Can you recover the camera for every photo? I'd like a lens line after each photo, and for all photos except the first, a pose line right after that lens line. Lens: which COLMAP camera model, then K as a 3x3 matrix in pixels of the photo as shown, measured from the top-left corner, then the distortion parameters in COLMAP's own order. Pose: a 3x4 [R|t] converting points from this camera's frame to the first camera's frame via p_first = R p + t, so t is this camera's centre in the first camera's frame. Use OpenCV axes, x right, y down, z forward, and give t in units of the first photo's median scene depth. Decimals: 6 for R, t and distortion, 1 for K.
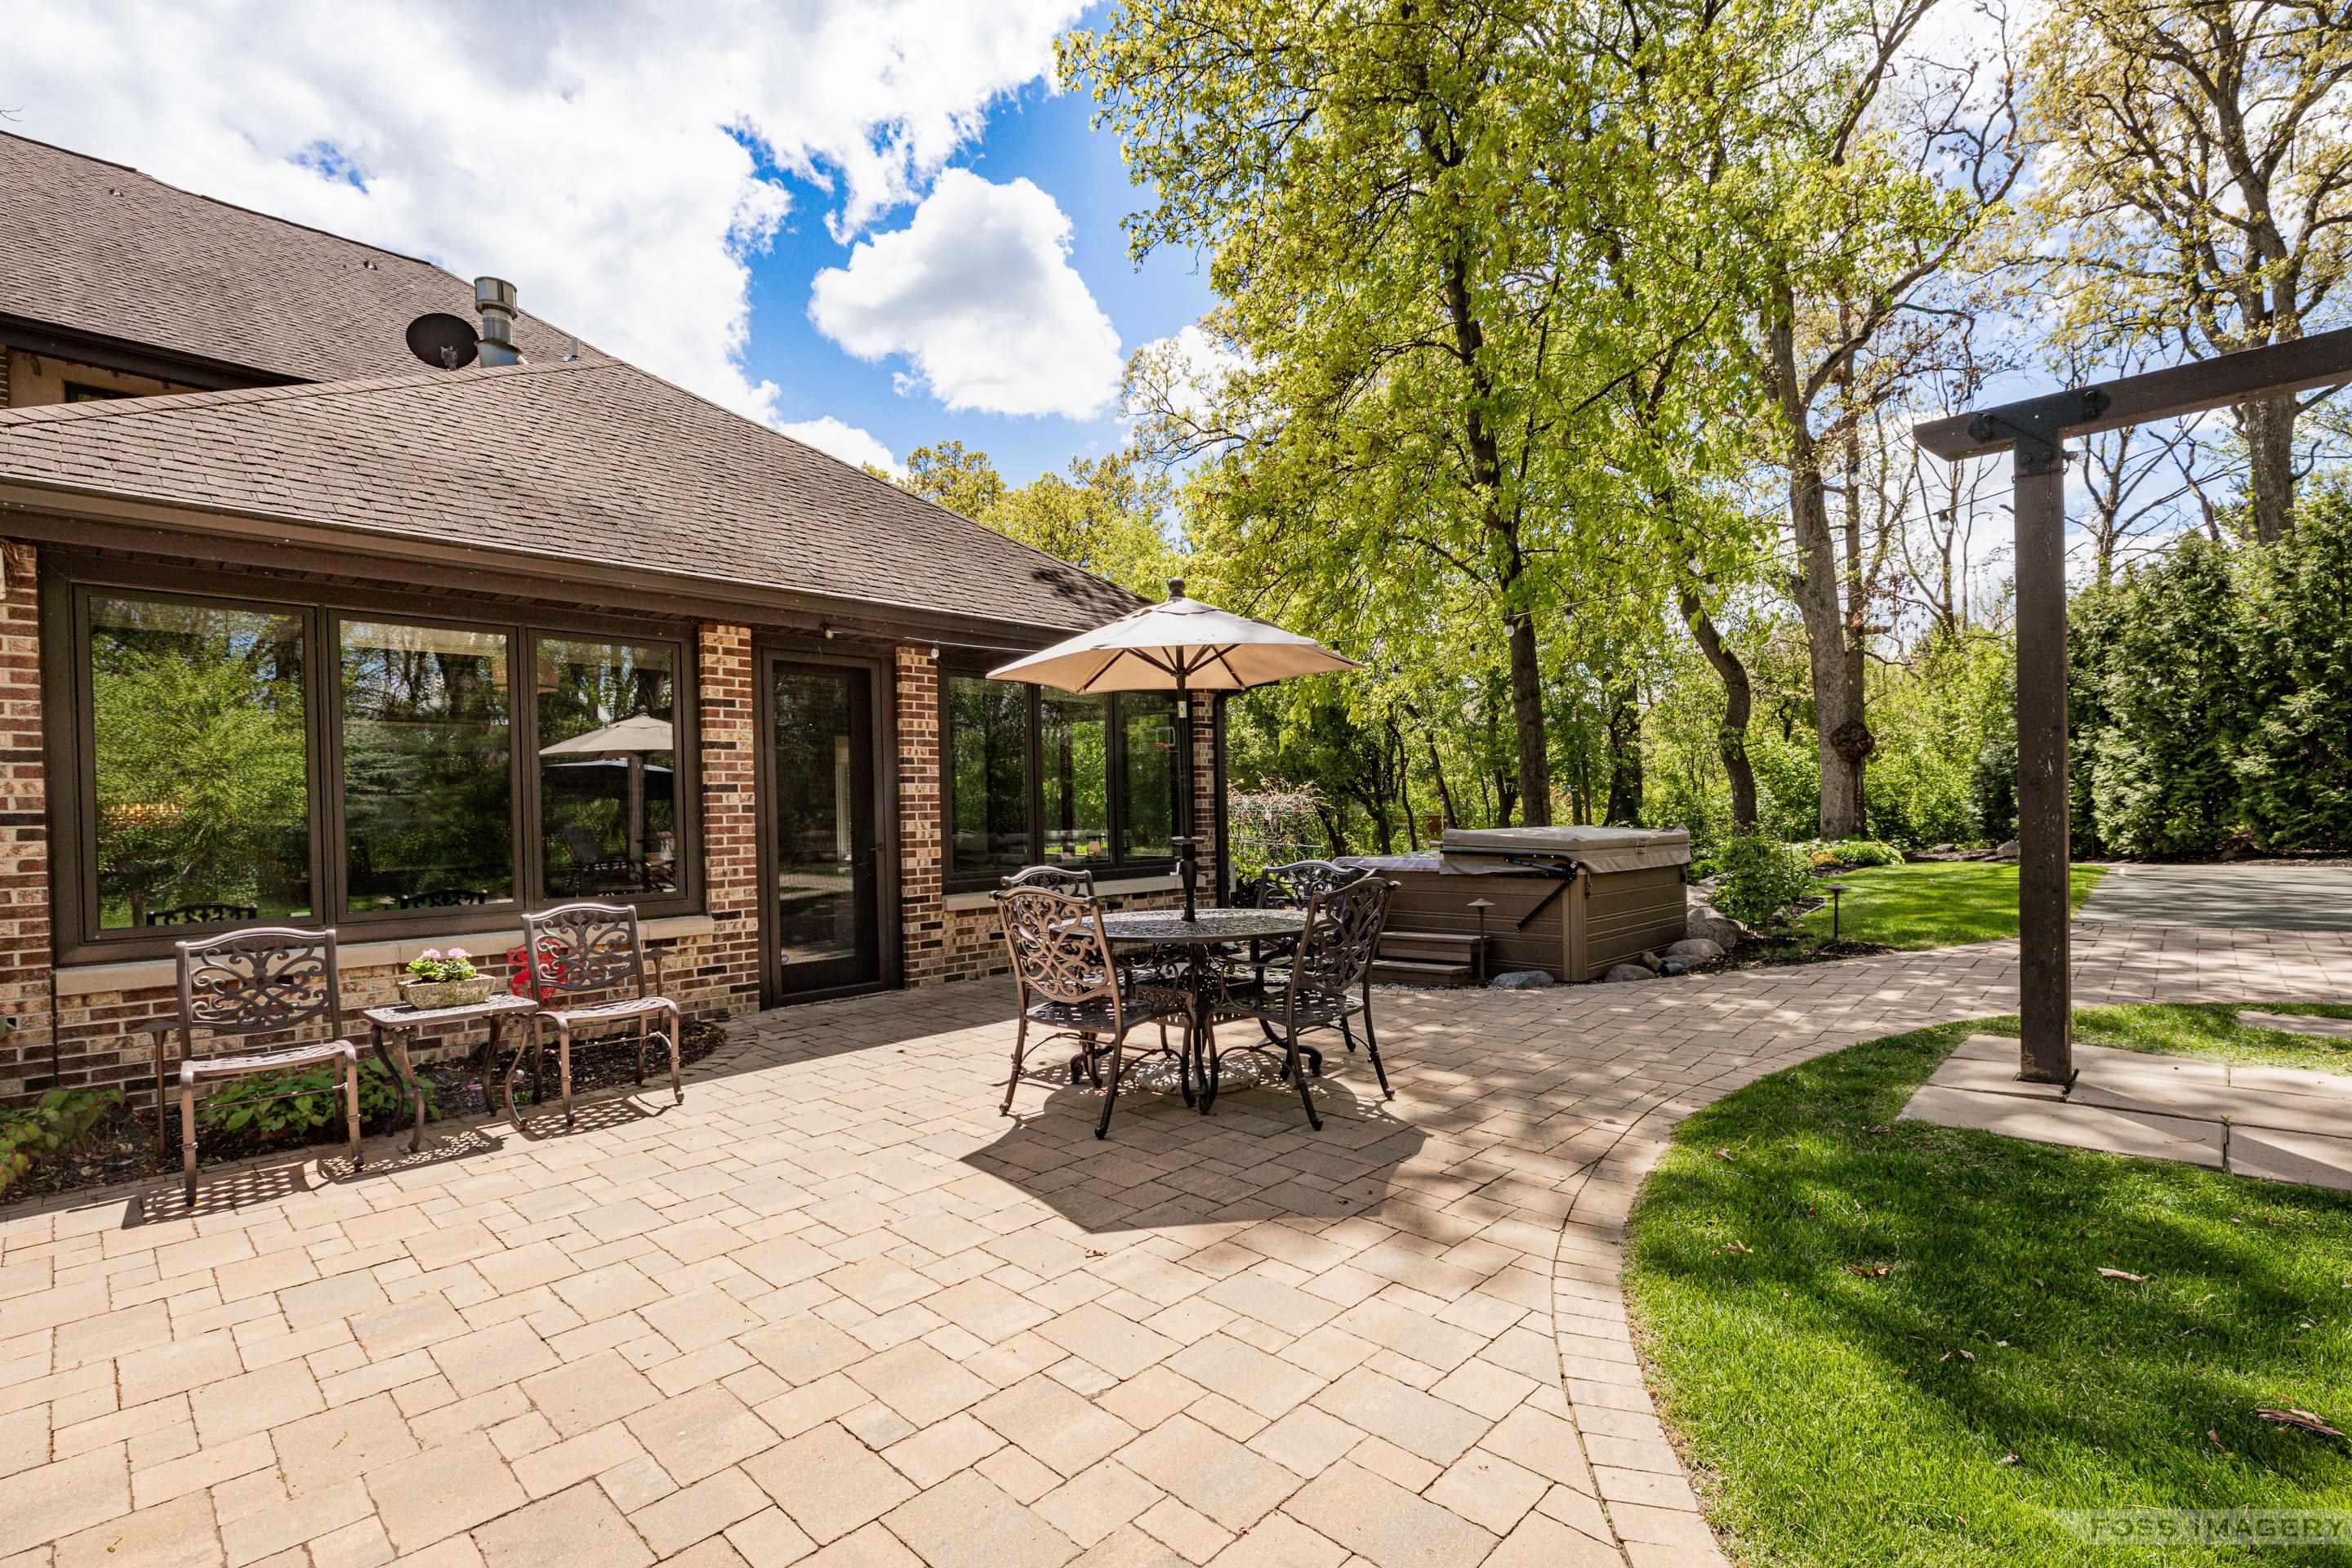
lens RADIAL K [[1065.8, 0, 1187.9], [0, 1065.8, 823.2], [0, 0, 1]] dist [0.003563, -0.000393]
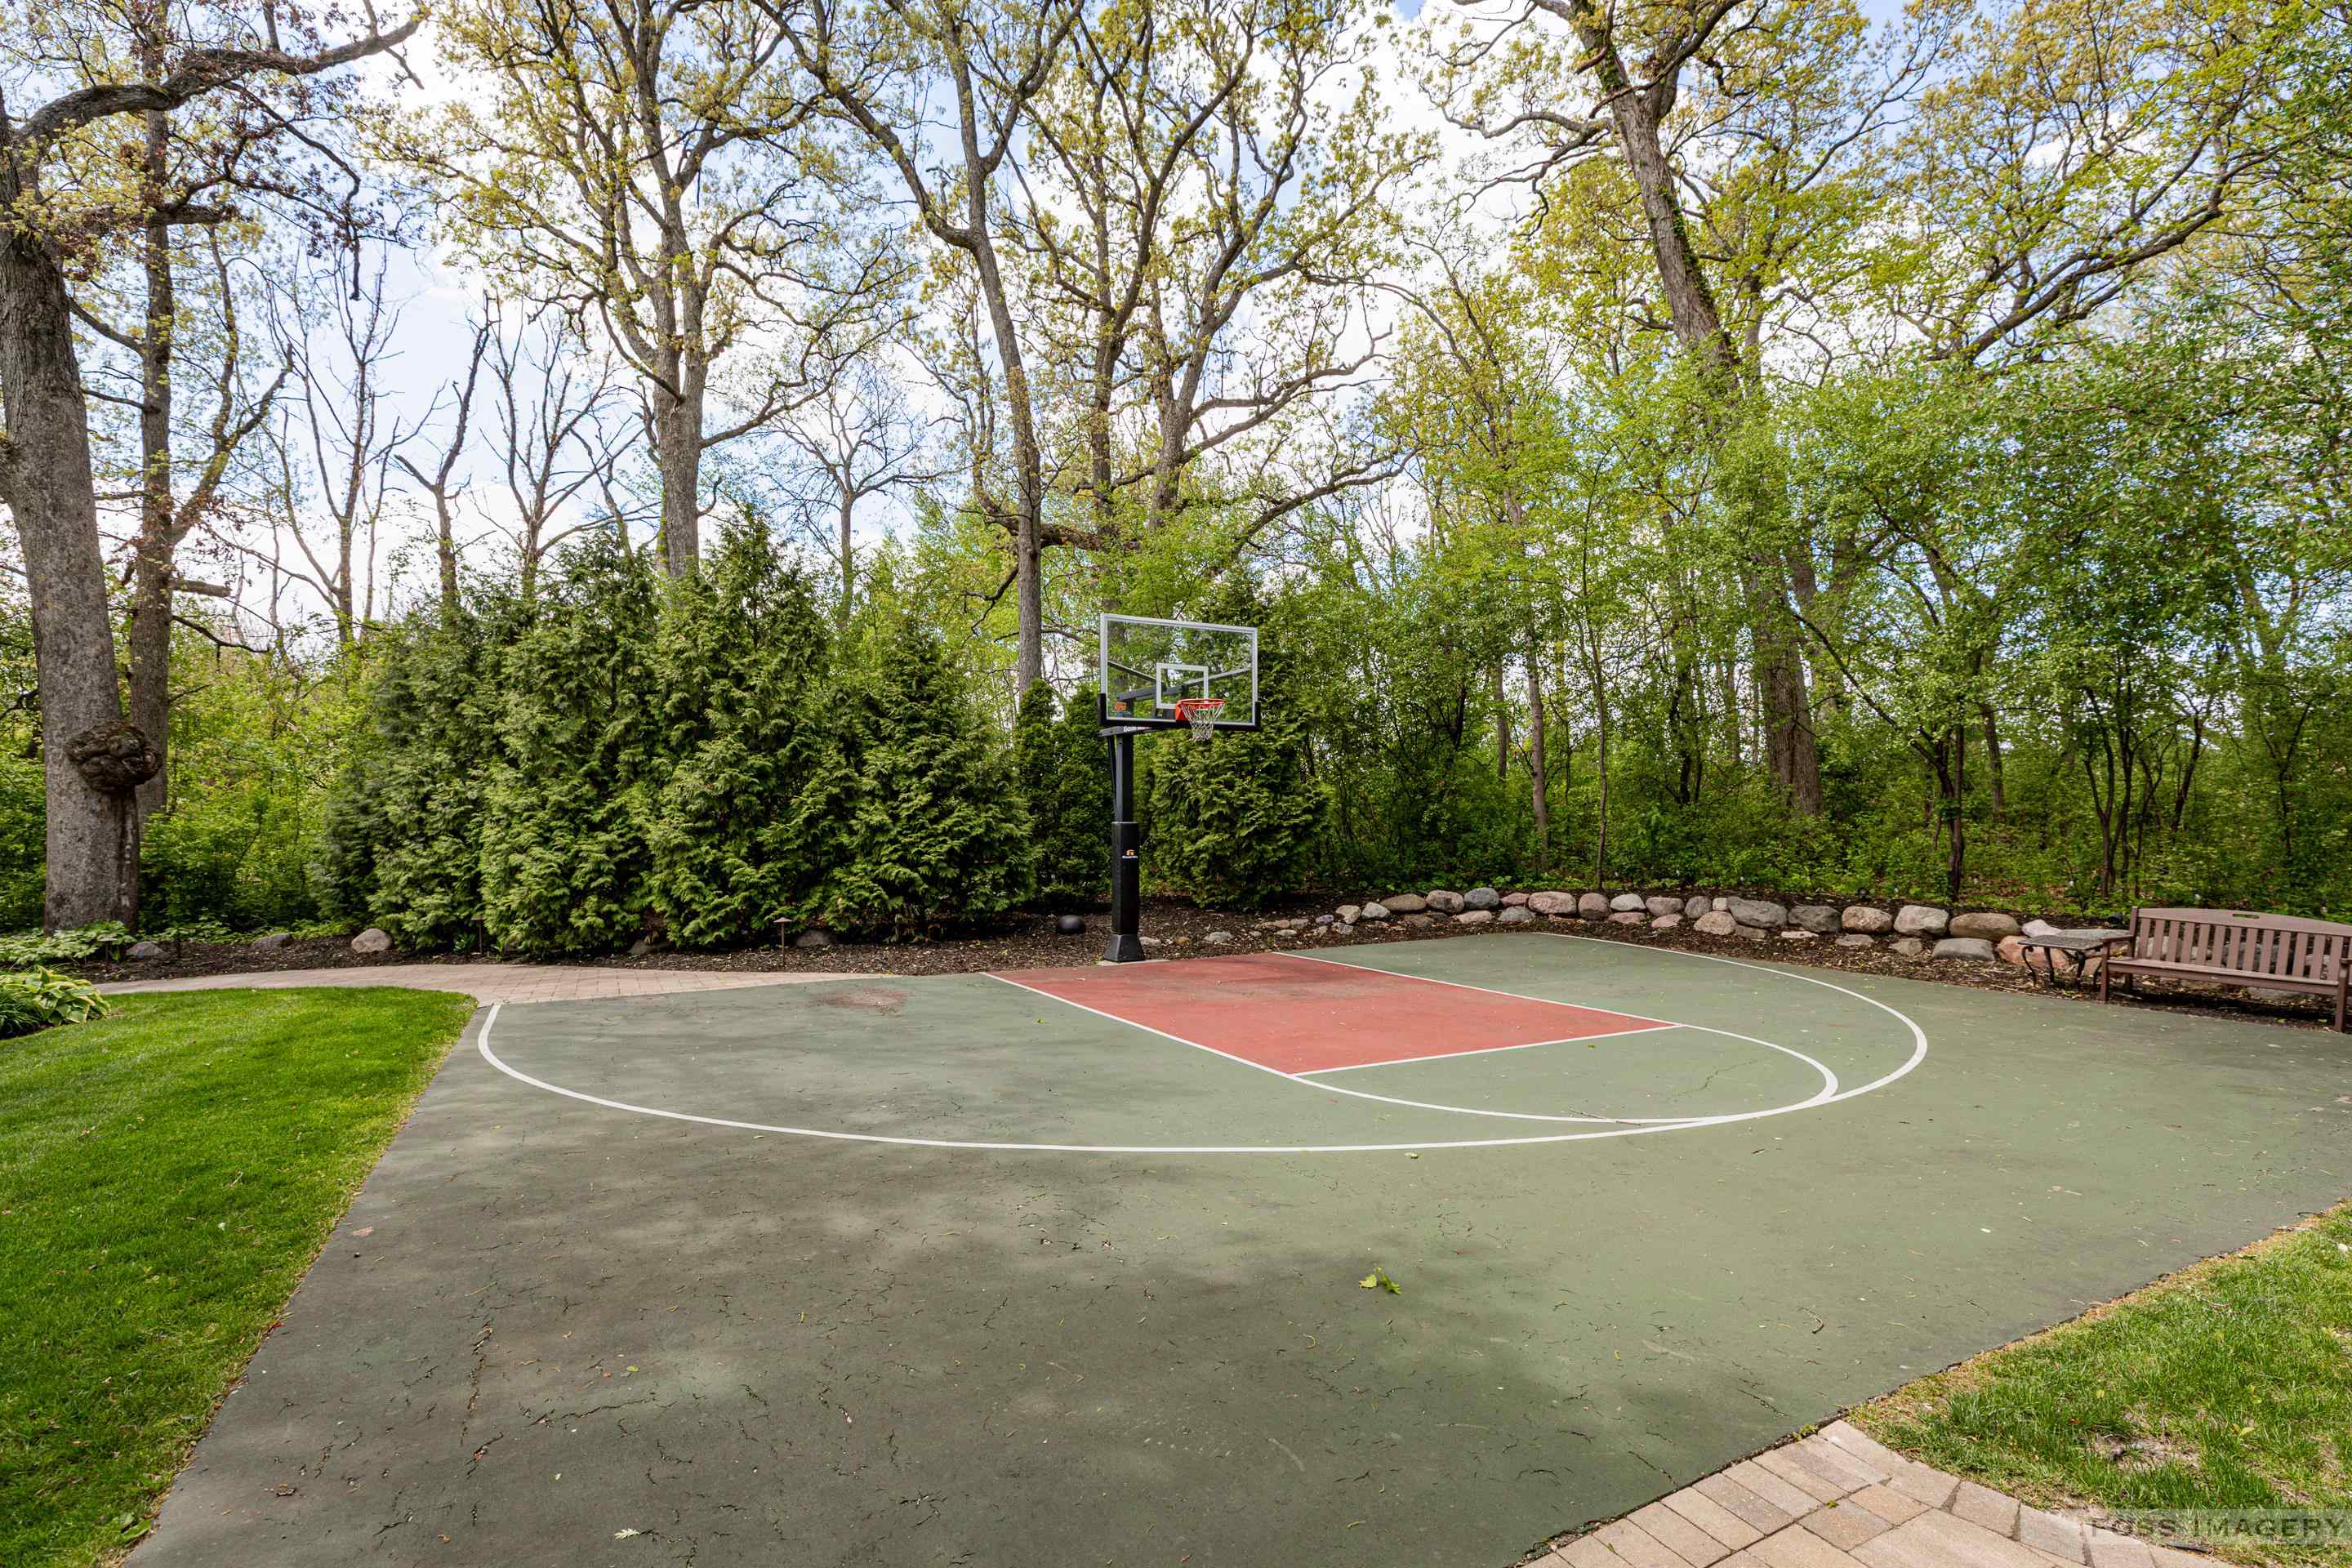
lens RADIAL K [[1065.8, 0, 1170.3], [0, 1065.8, 825.4], [0, 0, 1]] dist [0.003563, -0.000393]
pose [[0.327119, 0.023909, 0.944680, 0.350436], [0.000147, 0.999679, -0.025352, -0.033106], [-0.944983, 0.008432, 0.327011, 0.365768]]
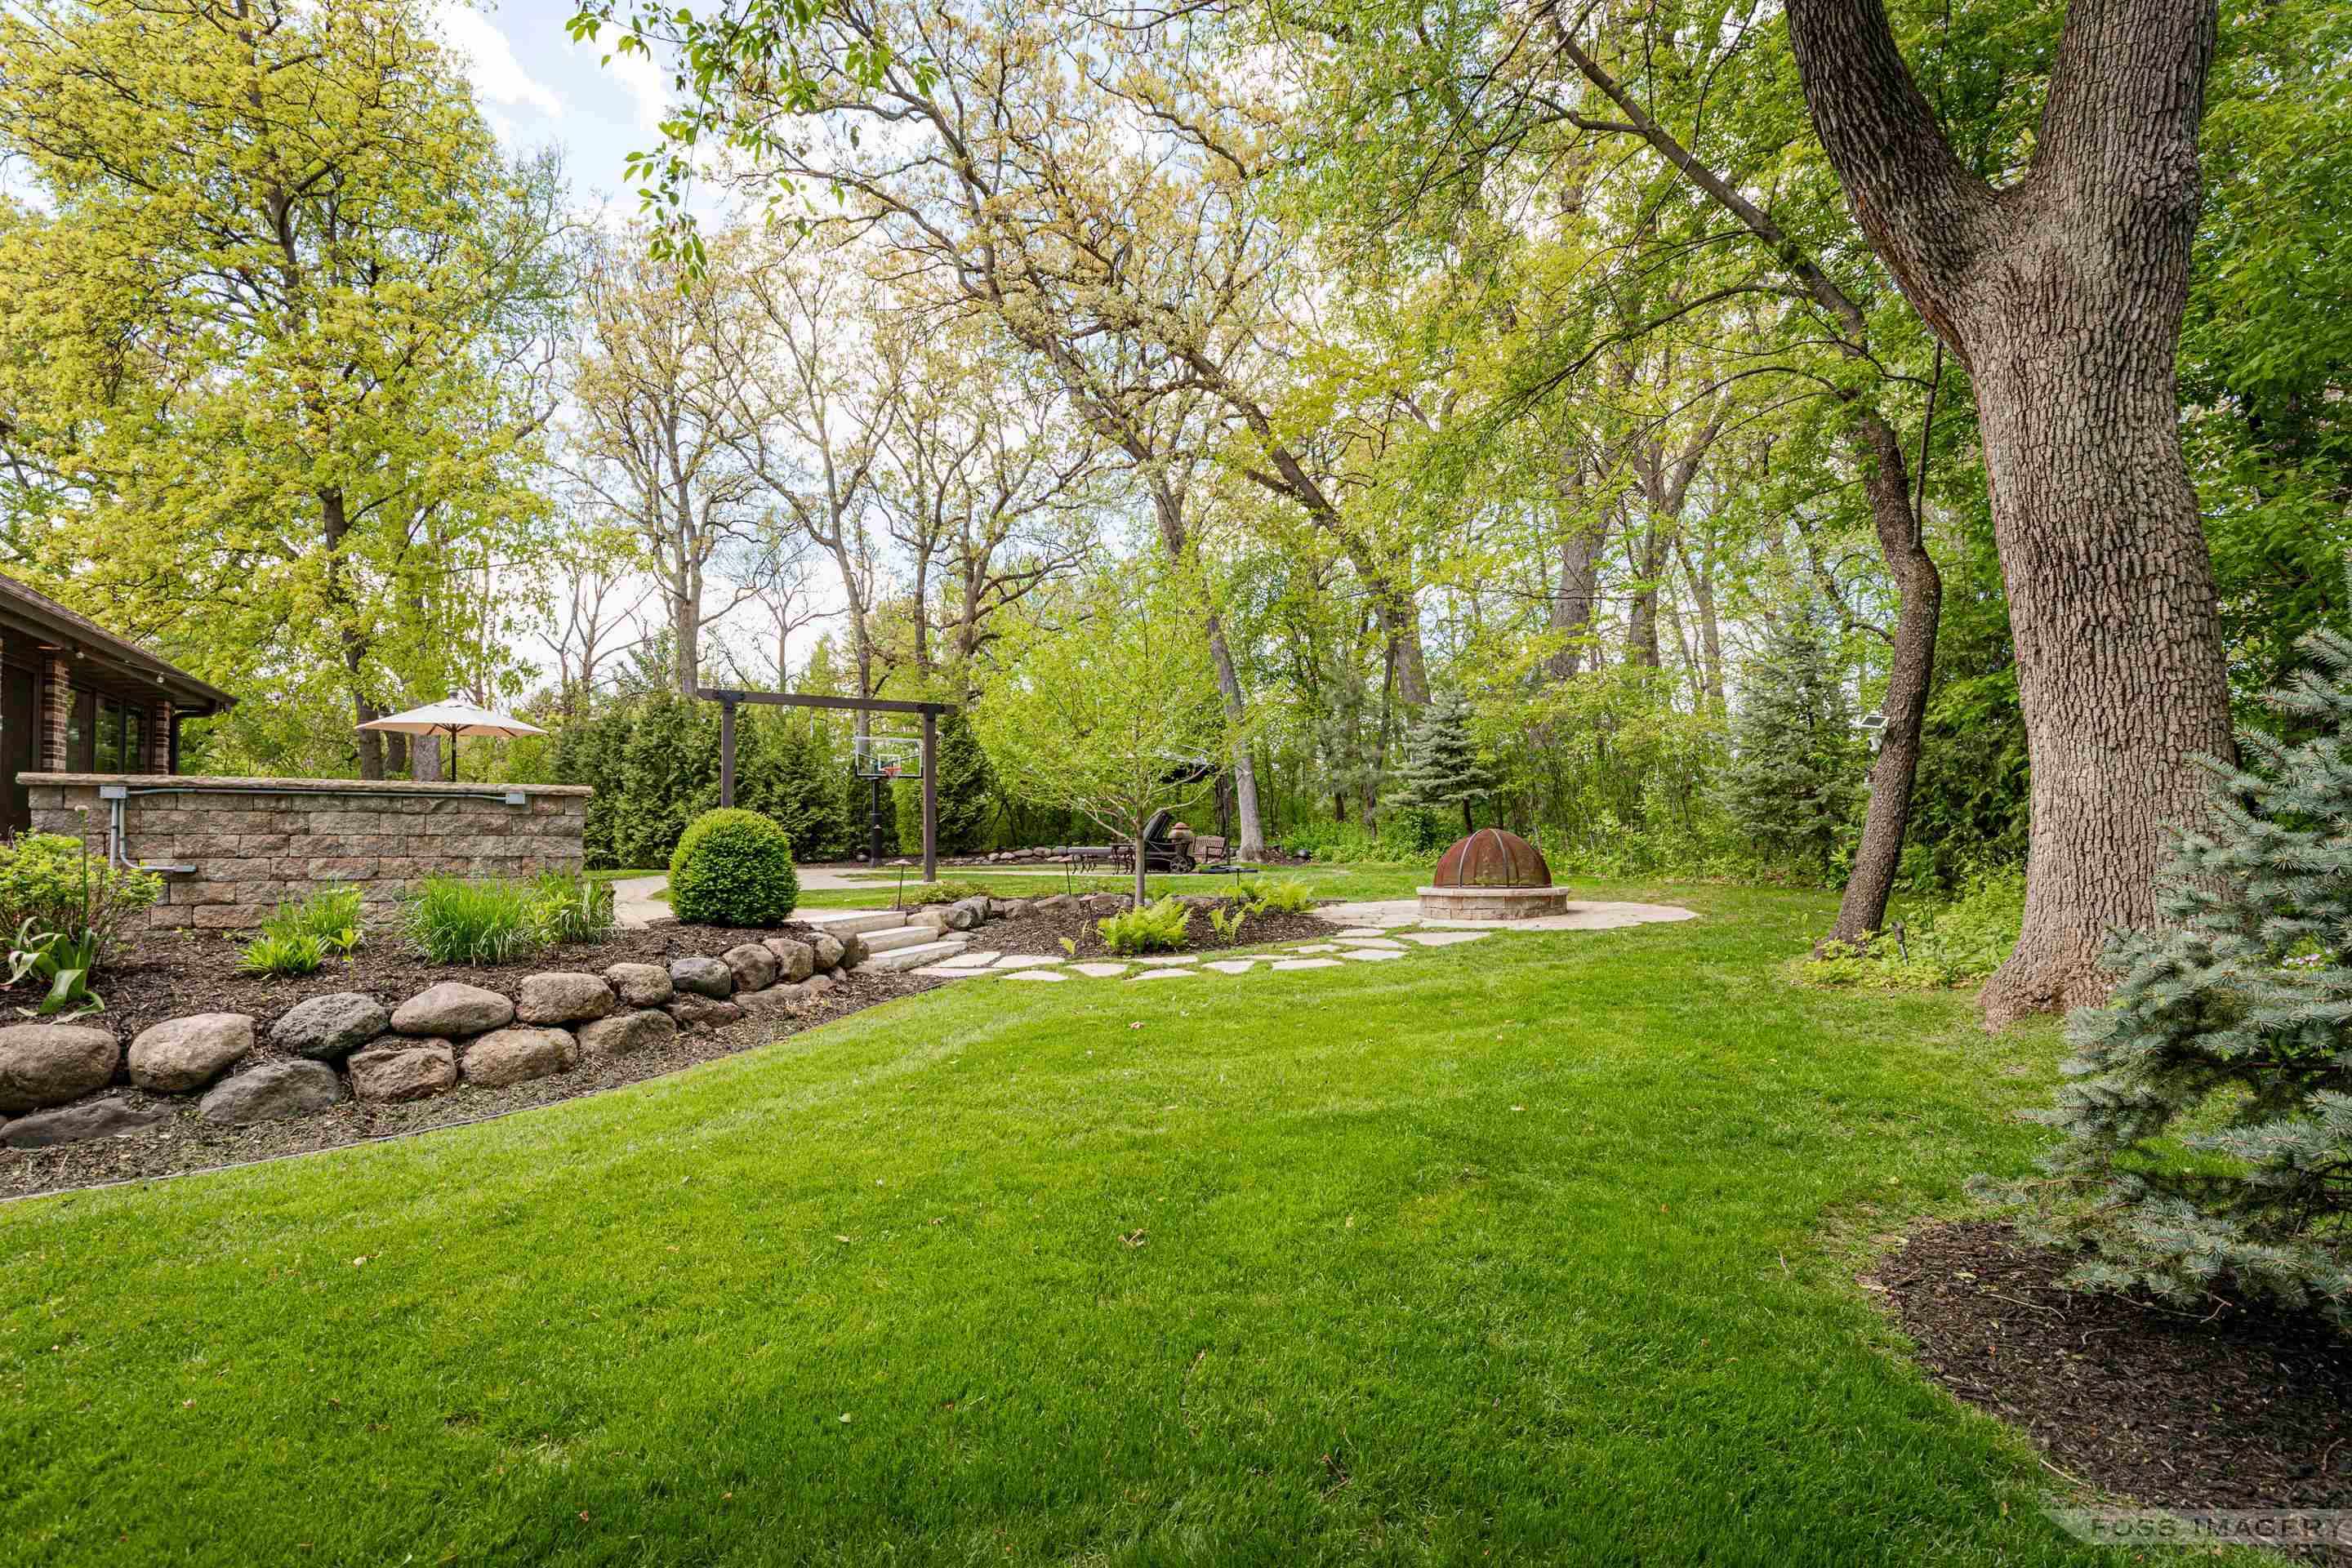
lens RADIAL K [[1065.8, 0, 1177.4], [0, 1065.8, 803.3], [0, 0, 1]] dist [0.003563, -0.000393]
pose [[0.294307, 0.065058, 0.953494, -0.457377], [0.009483, 0.997432, -0.070983, 0.050813], [-0.955664, 0.029933, 0.292934, -0.305114]]
